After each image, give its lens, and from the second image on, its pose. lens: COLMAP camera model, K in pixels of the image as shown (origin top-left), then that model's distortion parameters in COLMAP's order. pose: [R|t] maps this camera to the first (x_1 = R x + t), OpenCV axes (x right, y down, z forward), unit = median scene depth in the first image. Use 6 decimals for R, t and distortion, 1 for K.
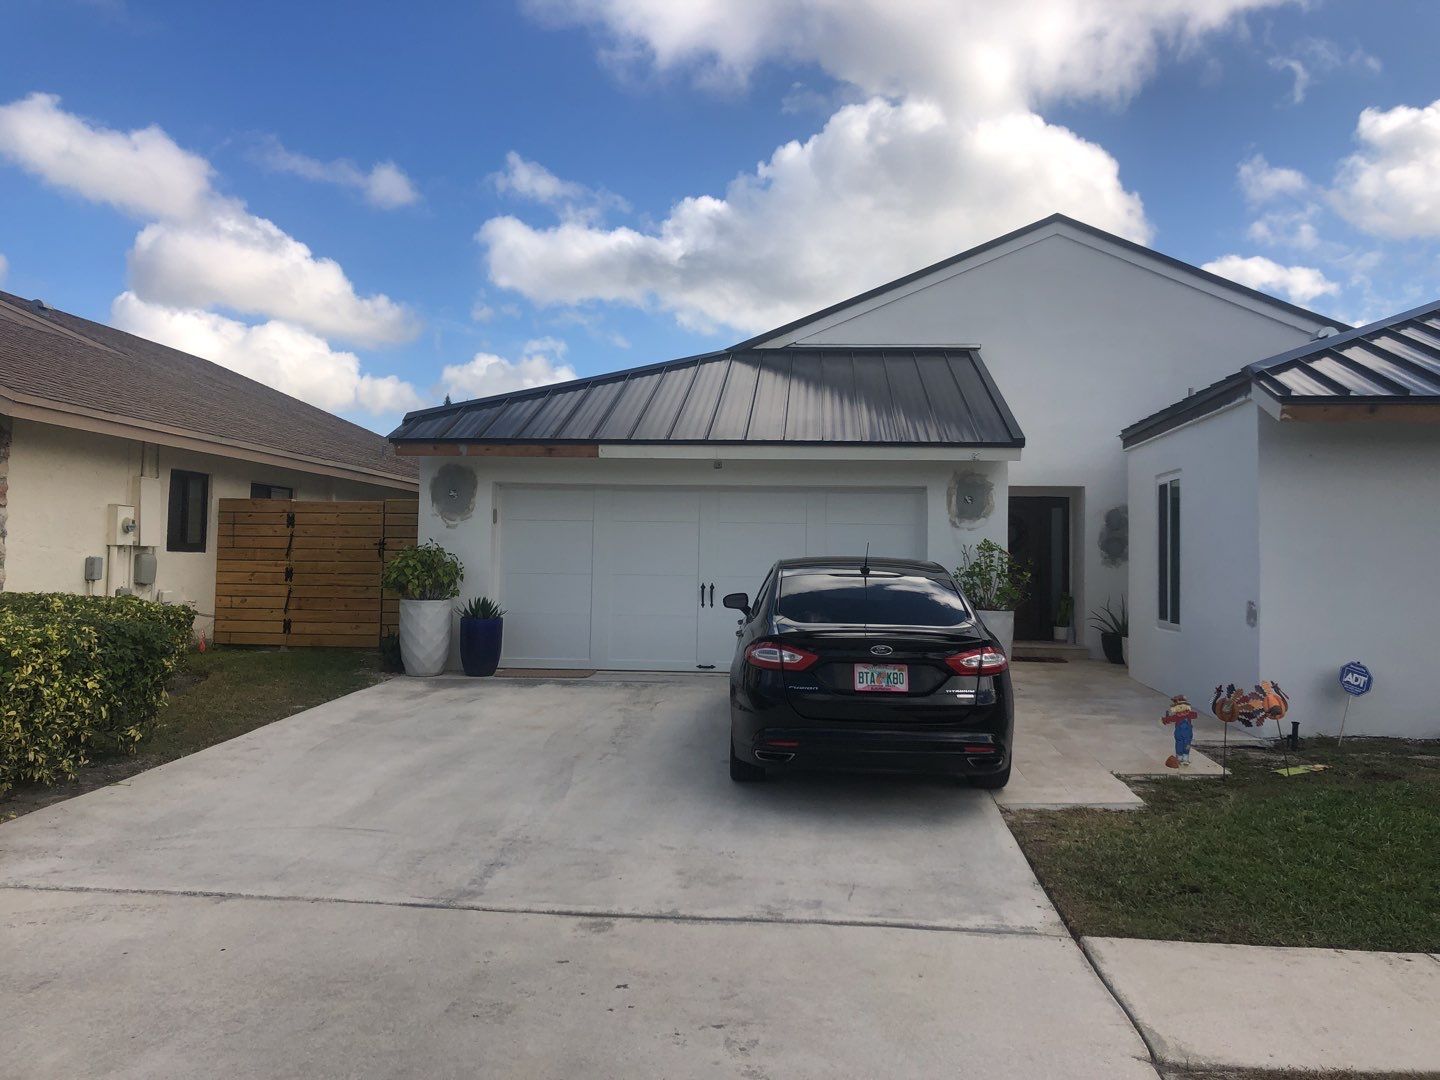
lens RADIAL K [[1195.8, 0, 720.0], [0, 1195.8, 540.0], [0, 0, 1]] dist [0.123158, -0.048409]
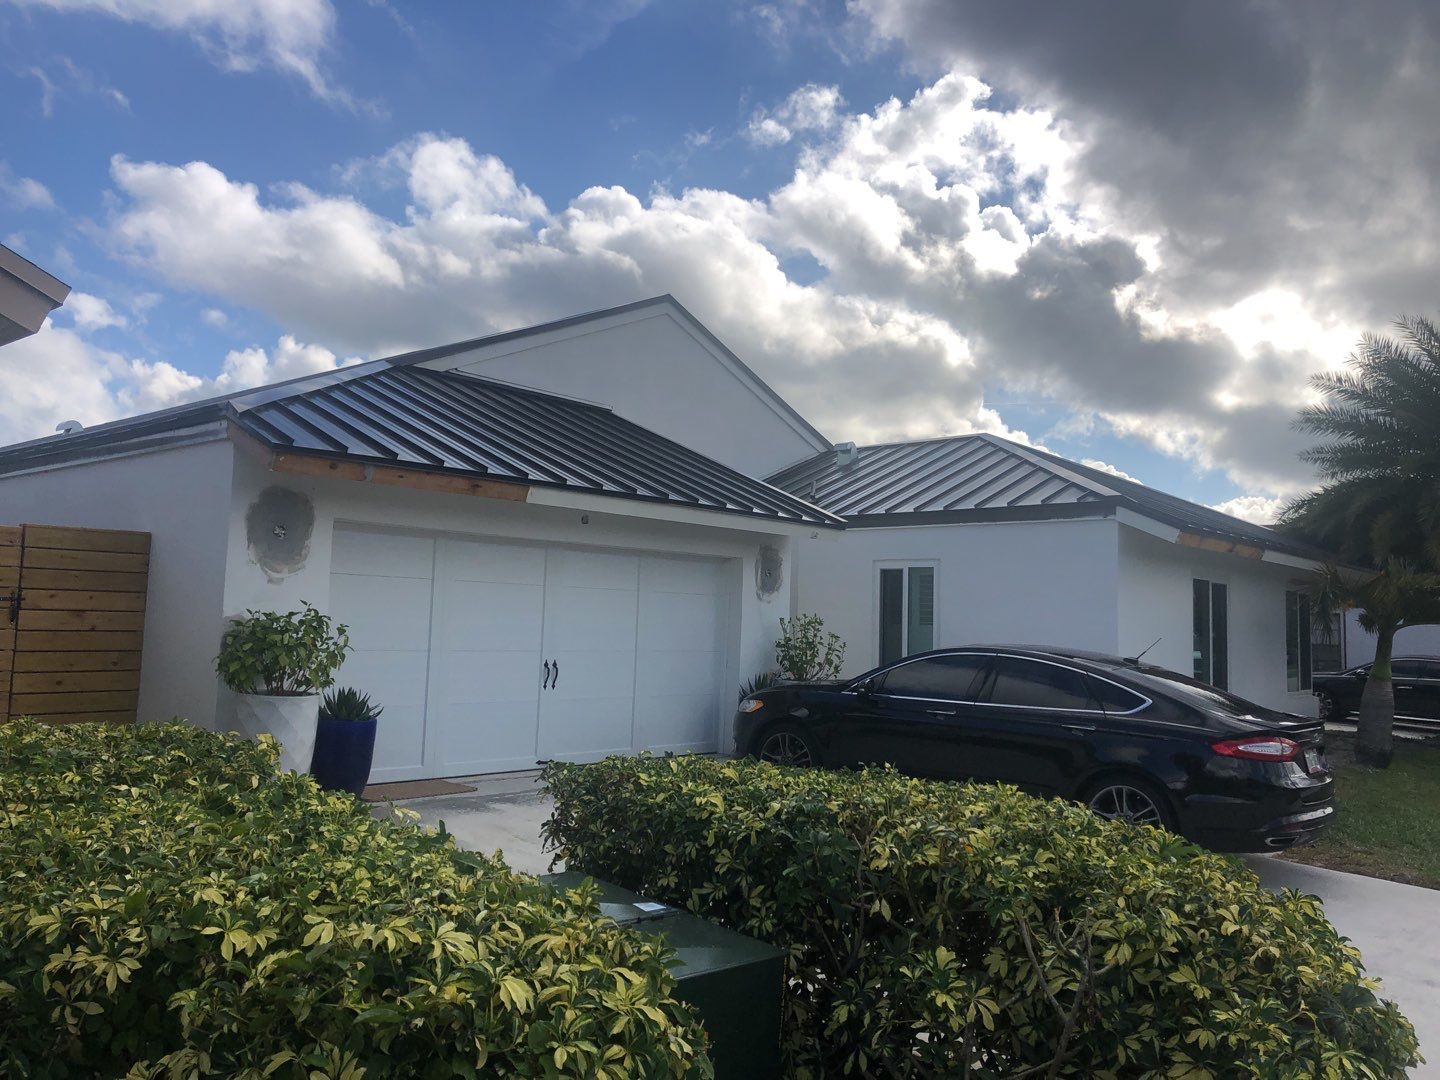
lens RADIAL K [[1198.7, 0, 679.7], [0, 1198.7, 530.3], [0, 0, 1]] dist [0.114045, -0.043290]
pose [[0.623834, 0.067025, 0.778677, -0.605596], [-0.040613, 0.997750, -0.053345, -0.012359], [-0.780501, 0.001654, 0.625153, 0.410213]]
